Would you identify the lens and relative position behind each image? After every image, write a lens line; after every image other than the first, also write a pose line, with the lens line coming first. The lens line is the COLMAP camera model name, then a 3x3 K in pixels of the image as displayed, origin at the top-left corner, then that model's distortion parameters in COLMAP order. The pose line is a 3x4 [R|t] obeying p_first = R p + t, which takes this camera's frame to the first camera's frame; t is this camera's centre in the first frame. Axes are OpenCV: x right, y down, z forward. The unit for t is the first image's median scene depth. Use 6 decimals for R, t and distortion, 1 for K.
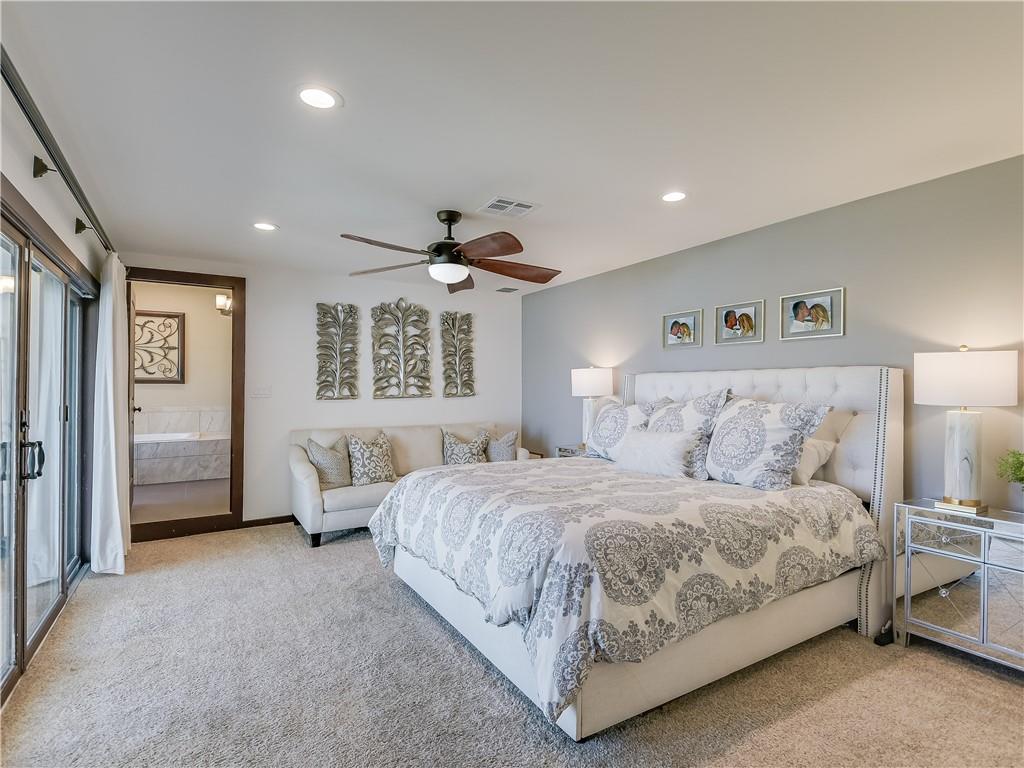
lens RADIAL K [[519.9, 0, 512.0], [0, 519.9, 384.0], [0, 0, 1]] dist [0.030098, -0.049768]
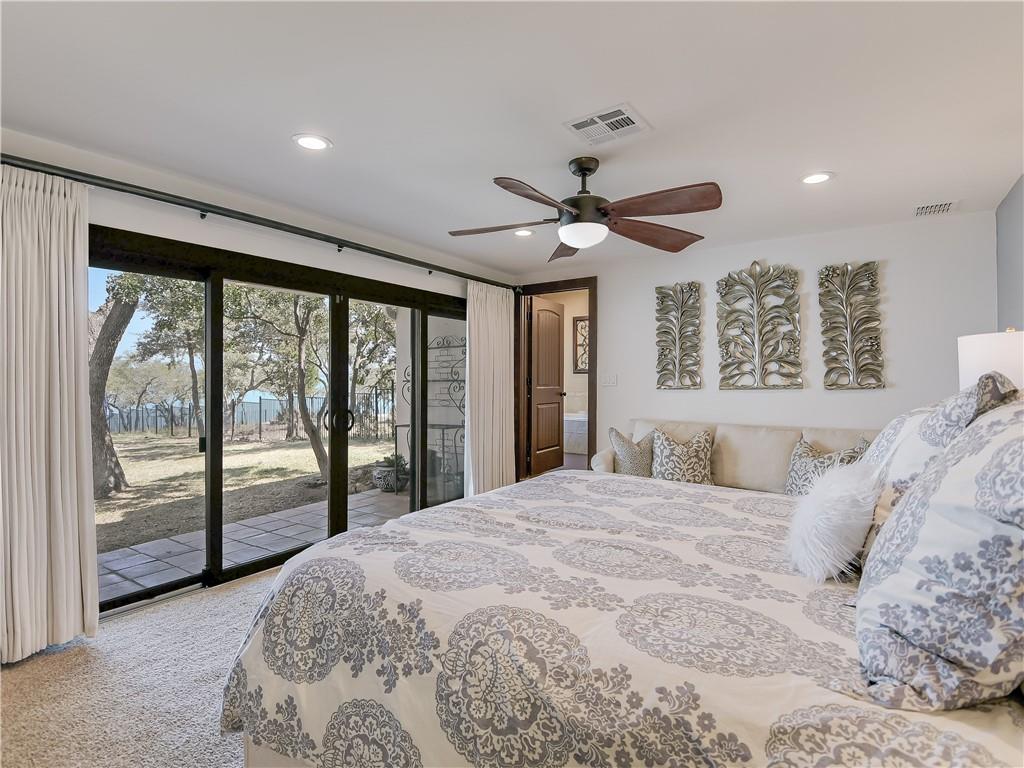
lens RADIAL K [[519.9, 0, 512.0], [0, 519.9, 384.0], [0, 0, 1]] dist [0.030098, -0.049768]
pose [[0.420292, 0.006965, -0.907362, 0.363765], [0.013009, 0.999822, 0.013700, 0.003878], [0.907296, -0.017562, 0.420126, 0.350846]]
